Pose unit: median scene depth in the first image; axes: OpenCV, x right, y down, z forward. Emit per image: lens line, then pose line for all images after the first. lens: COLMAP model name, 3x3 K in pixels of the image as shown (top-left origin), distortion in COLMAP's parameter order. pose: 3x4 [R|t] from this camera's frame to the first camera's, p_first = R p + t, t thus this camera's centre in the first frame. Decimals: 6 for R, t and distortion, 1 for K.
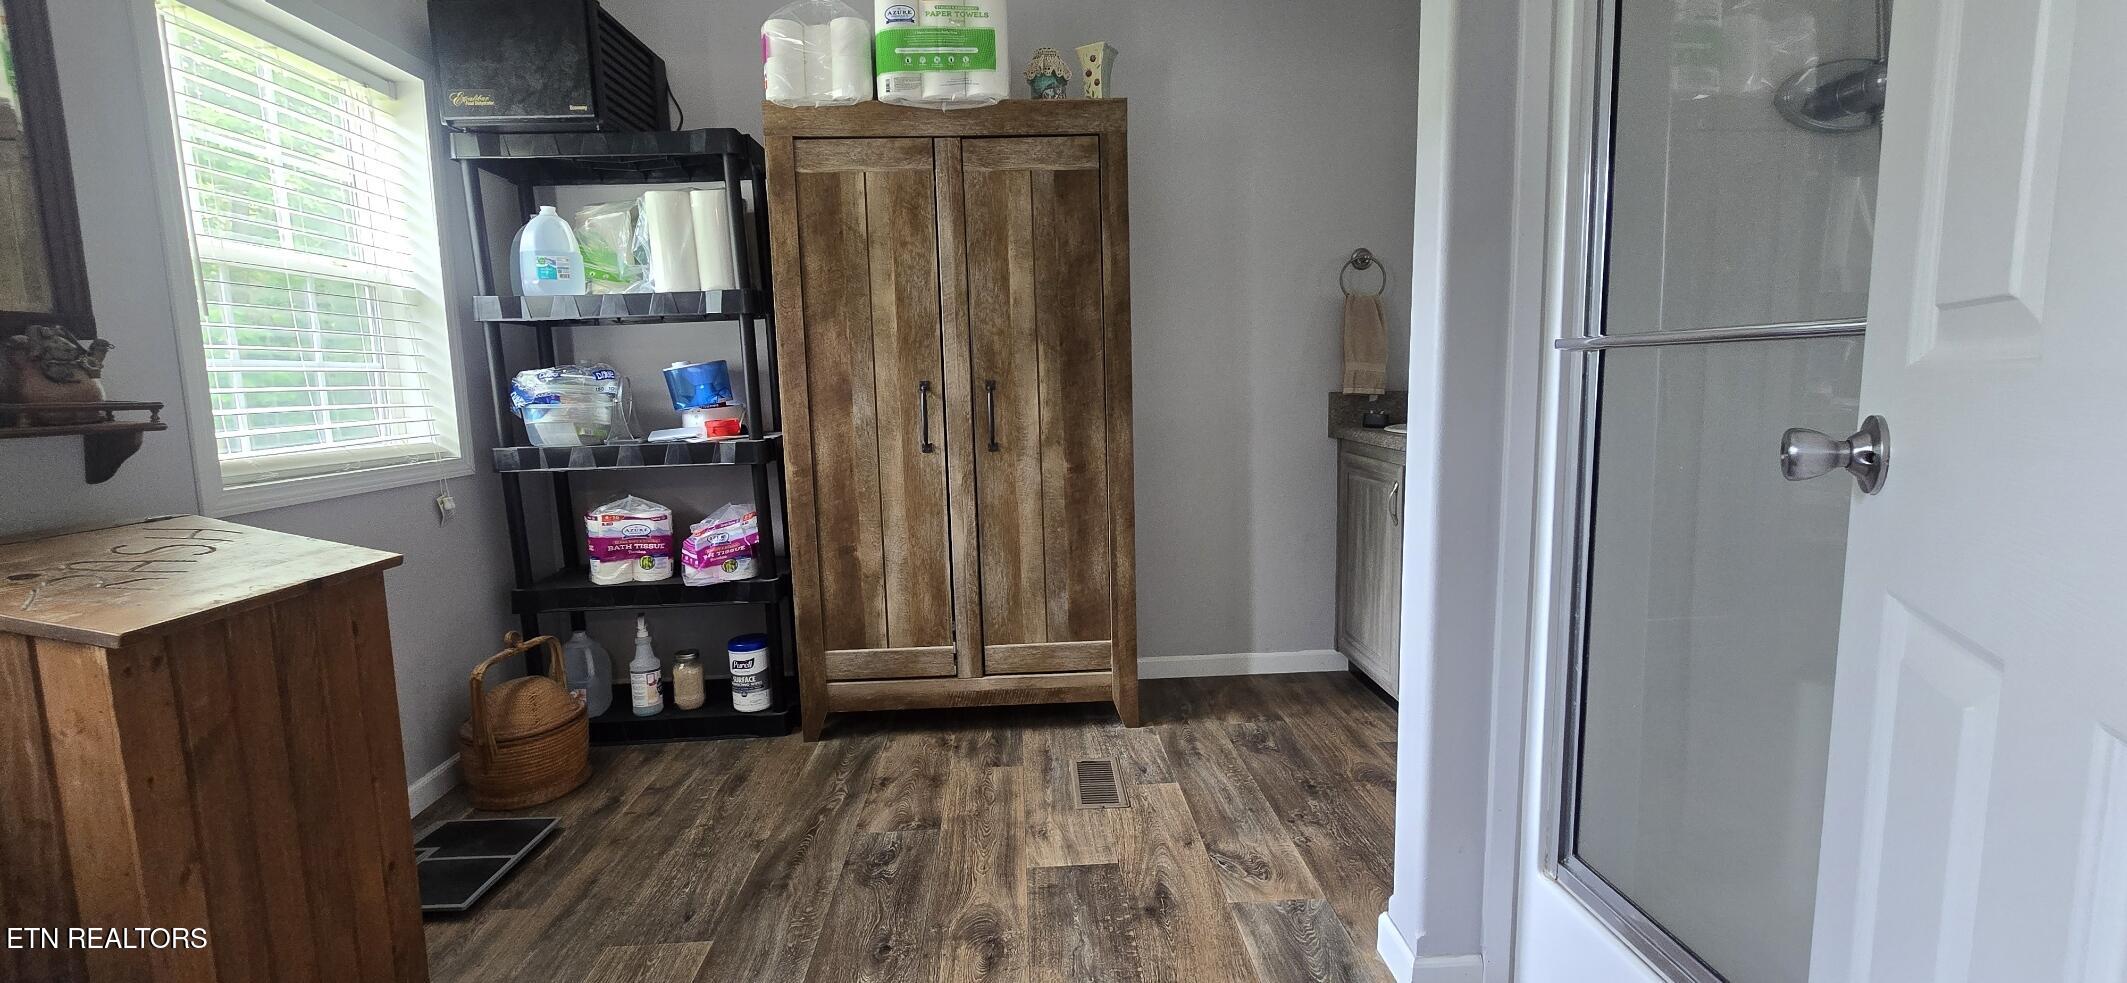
lens RADIAL K [[871.9, 0, 1054.1], [0, 871.9, 486.7], [0, 0, 1]] dist [-0.005691, 0.002076]
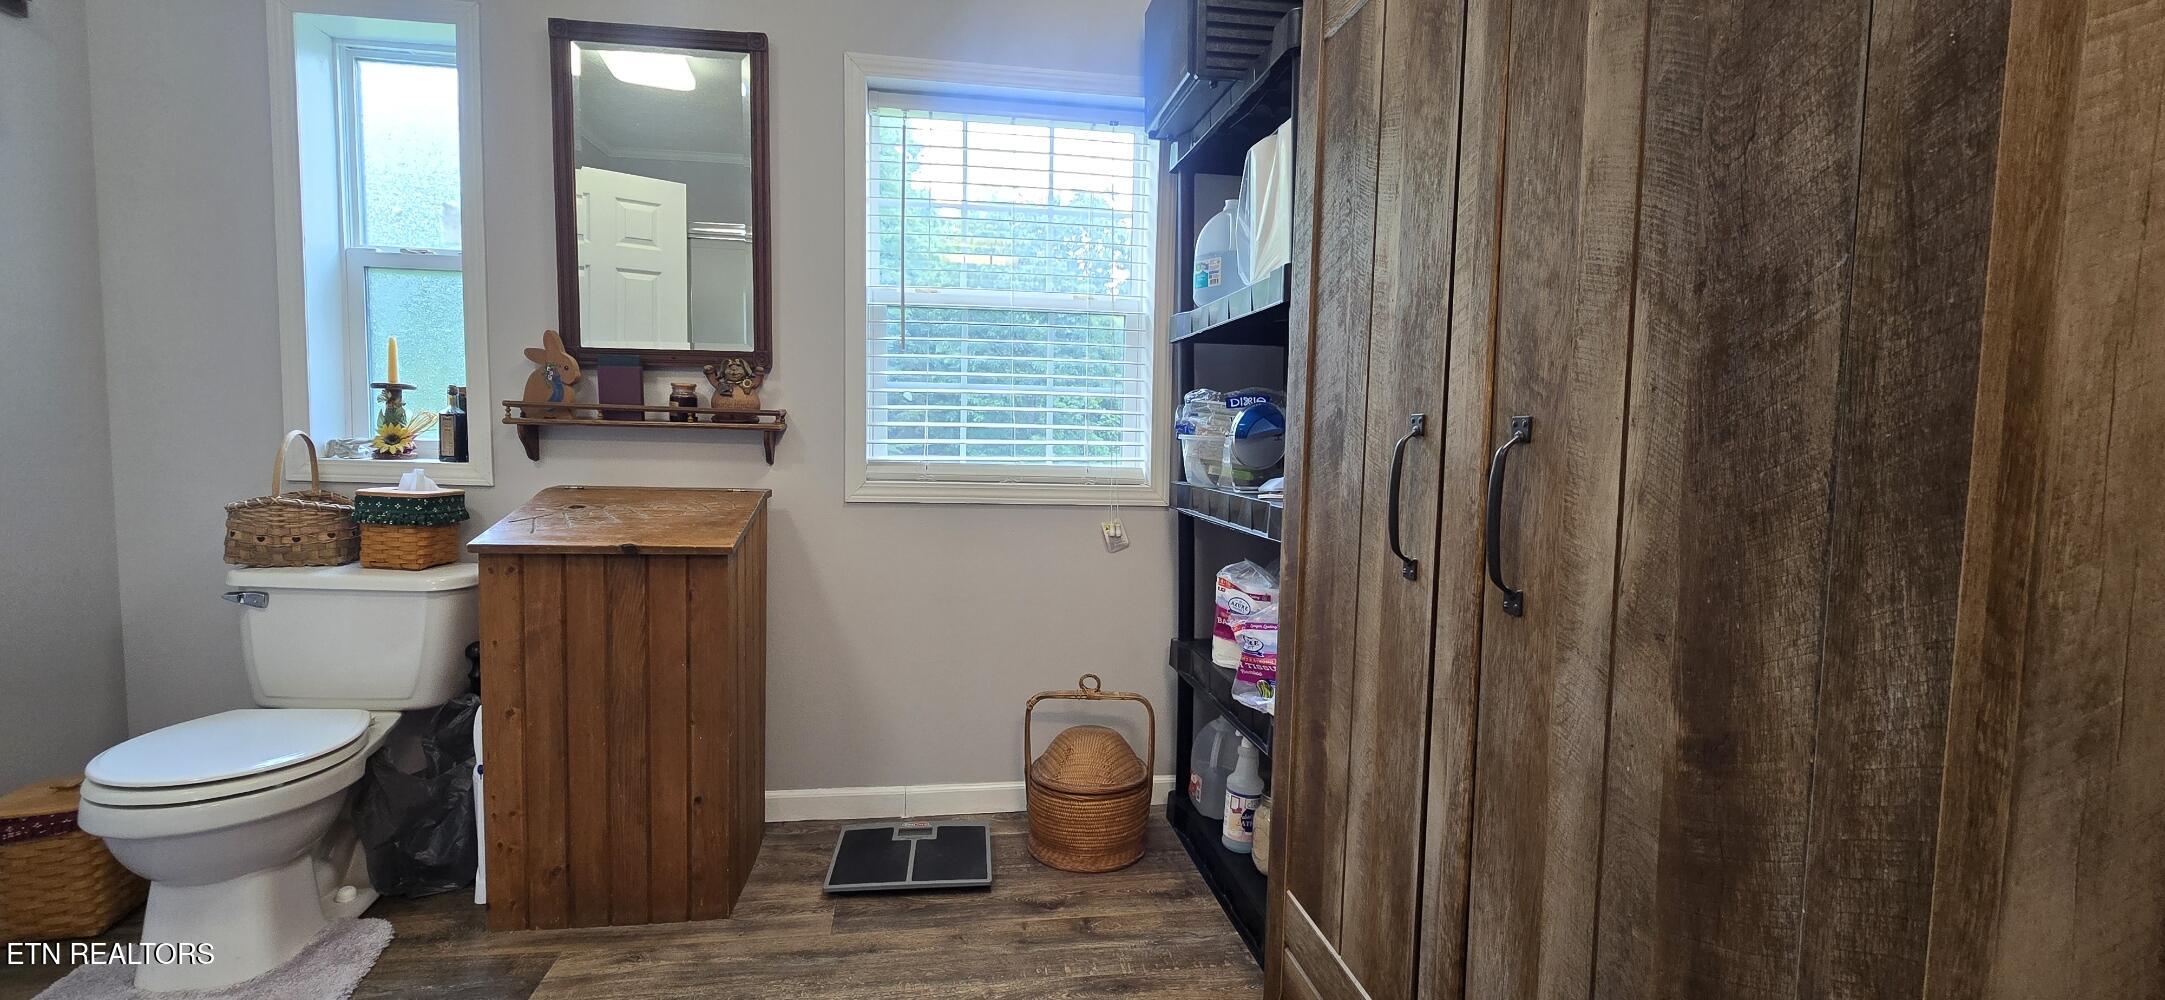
lens RADIAL K [[887.5, 0, 1074.9], [0, 887.5, 493.4], [0, 0, 1]] dist [-0.005691, 0.002076]
pose [[0.110370, 0.103236, -0.988514, 0.269856], [-0.149665, 0.984976, 0.086156, -0.095192], [0.982557, 0.138437, 0.124162, 0.781329]]
